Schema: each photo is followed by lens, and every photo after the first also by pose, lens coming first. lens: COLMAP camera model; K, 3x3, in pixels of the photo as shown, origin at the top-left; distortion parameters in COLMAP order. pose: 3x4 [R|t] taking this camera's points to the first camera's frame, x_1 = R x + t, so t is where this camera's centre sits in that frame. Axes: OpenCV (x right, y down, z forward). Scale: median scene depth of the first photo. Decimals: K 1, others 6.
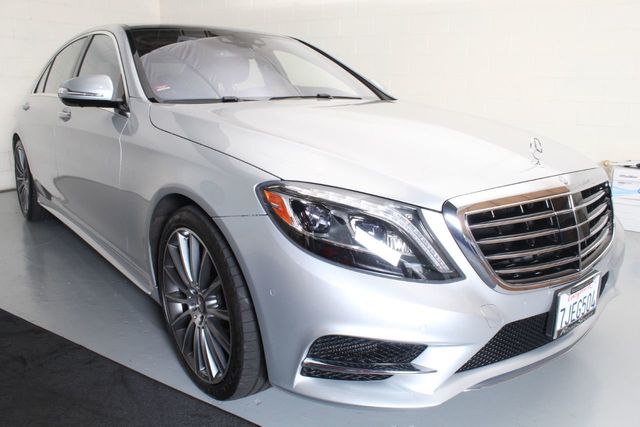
lens RADIAL K [[535.4, 0, 320.0], [0, 535.4, 213.5], [0, 0, 1]] dist [-0.150300, 0.144220]
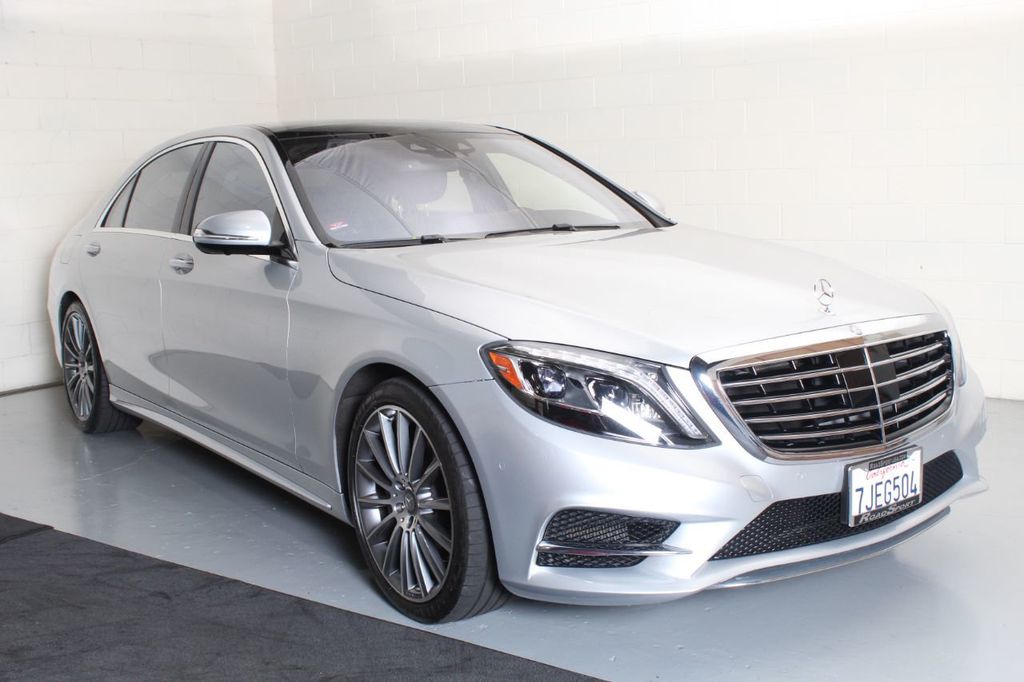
lens RADIAL K [[1106.9, 0, 512.0], [0, 1106.9, 341.0], [0, 0, 1]] dist [0.010176, 0.010296]
pose [[0.997862, -0.030934, -0.057578, 0.035839], [0.025741, 0.995713, -0.088837, 0.094531], [0.060079, 0.087165, 0.994381, -0.761400]]
